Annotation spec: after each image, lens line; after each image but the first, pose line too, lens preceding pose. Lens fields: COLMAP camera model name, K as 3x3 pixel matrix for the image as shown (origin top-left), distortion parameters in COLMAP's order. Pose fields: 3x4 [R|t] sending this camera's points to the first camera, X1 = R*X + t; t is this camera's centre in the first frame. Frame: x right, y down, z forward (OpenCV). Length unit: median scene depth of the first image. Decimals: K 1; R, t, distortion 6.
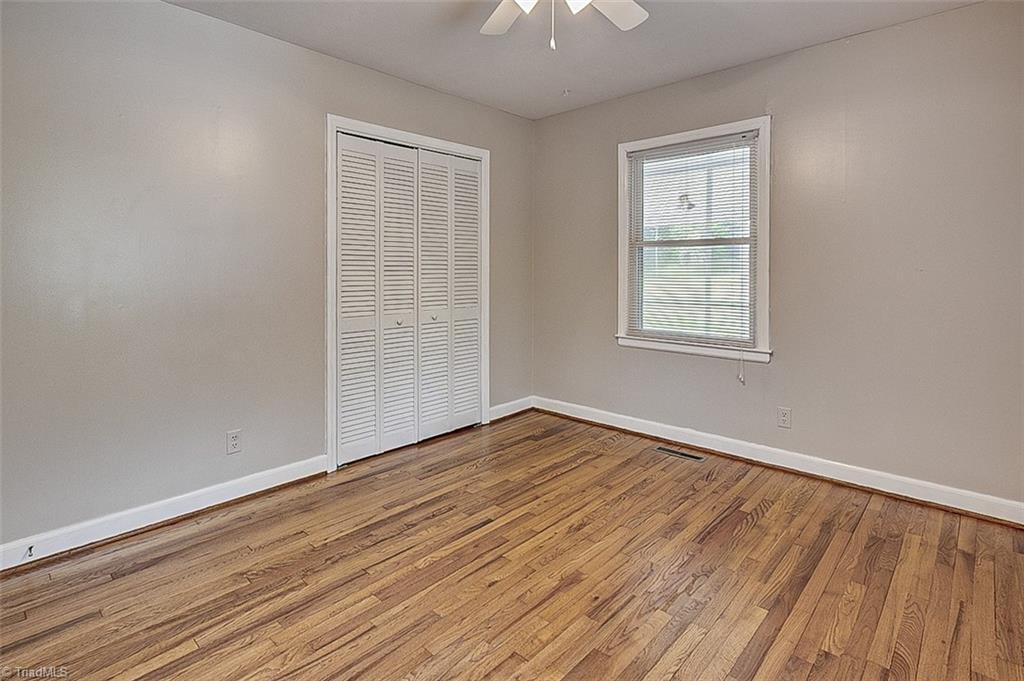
lens RADIAL K [[513.8, 0, 529.0], [0, 513.8, 271.0], [0, 0, 1]] dist [0.000798, 0.001083]
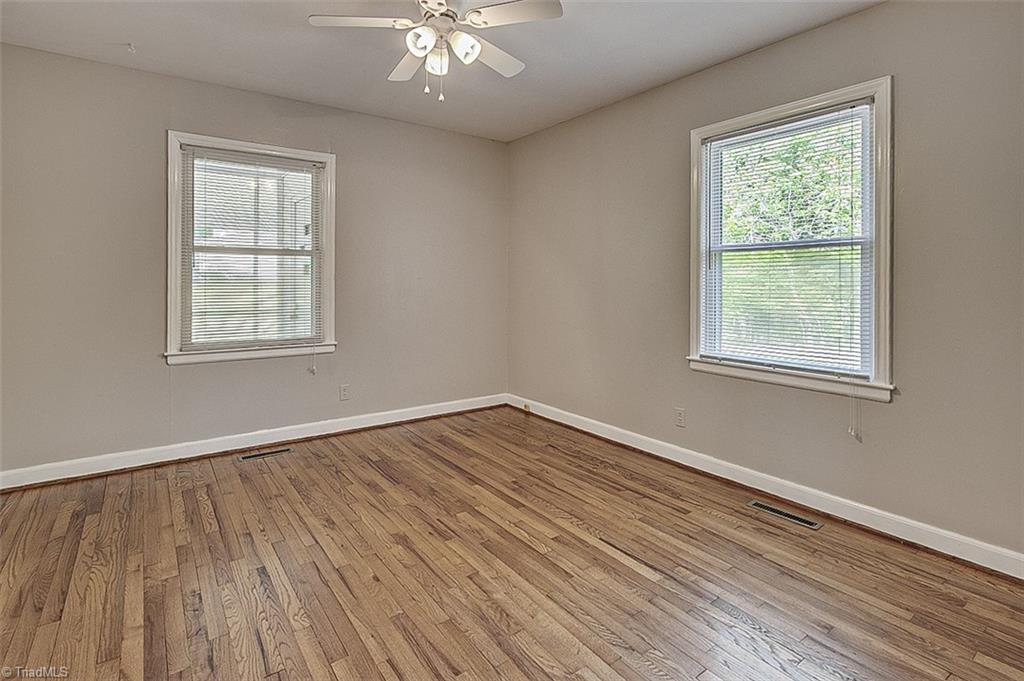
lens RADIAL K [[492.7, 0, 510.8], [0, 492.7, 283.0], [0, 0, 1]] dist [-0.004246, 0.000537]
pose [[0.211768, -0.005307, 0.977306, -0.796153], [-0.001016, 0.999984, 0.005650, 0.003967], [-0.977320, -0.002189, 0.211759, 0.424710]]
